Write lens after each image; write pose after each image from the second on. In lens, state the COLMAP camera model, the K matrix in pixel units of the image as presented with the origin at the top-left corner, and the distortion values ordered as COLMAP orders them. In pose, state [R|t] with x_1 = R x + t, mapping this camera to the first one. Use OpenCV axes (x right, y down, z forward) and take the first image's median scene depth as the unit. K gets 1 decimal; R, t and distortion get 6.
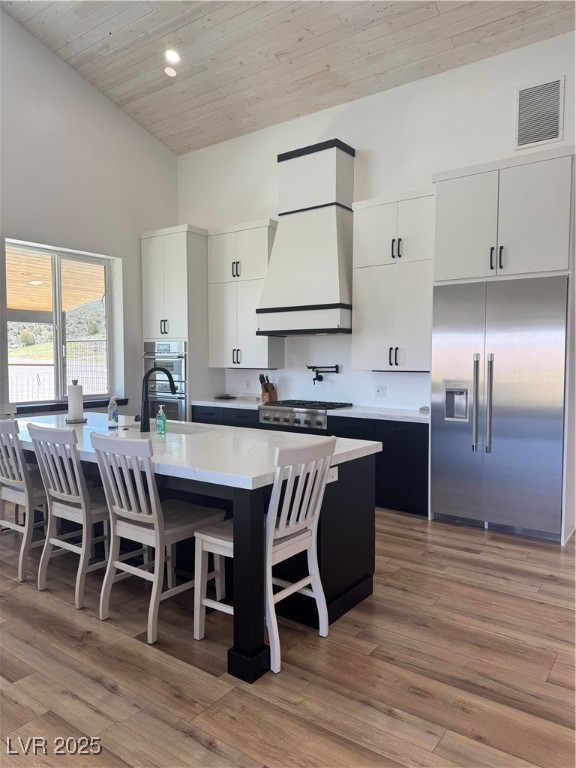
lens RADIAL K [[543.2, 0, 288.1], [0, 543.2, 386.7], [0, 0, 1]] dist [0.041796, -0.020738]
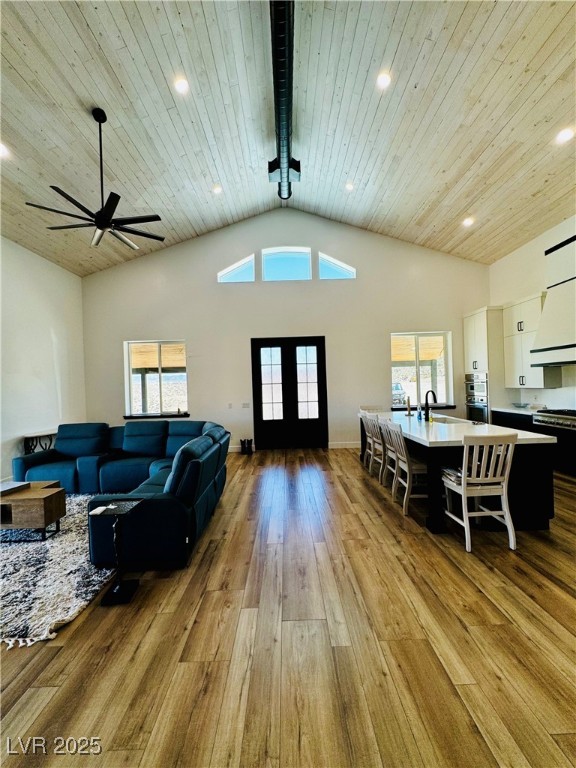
lens RADIAL K [[306.8, 0, 288.4], [0, 306.8, 385.2], [0, 0, 1]] dist [-0.001230, 0.000120]
pose [[0.596832, -0.024801, -0.801983, 0.223139], [-0.007099, 0.999320, -0.036187, -0.005777], [0.802335, 0.027291, 0.596250, -0.086181]]
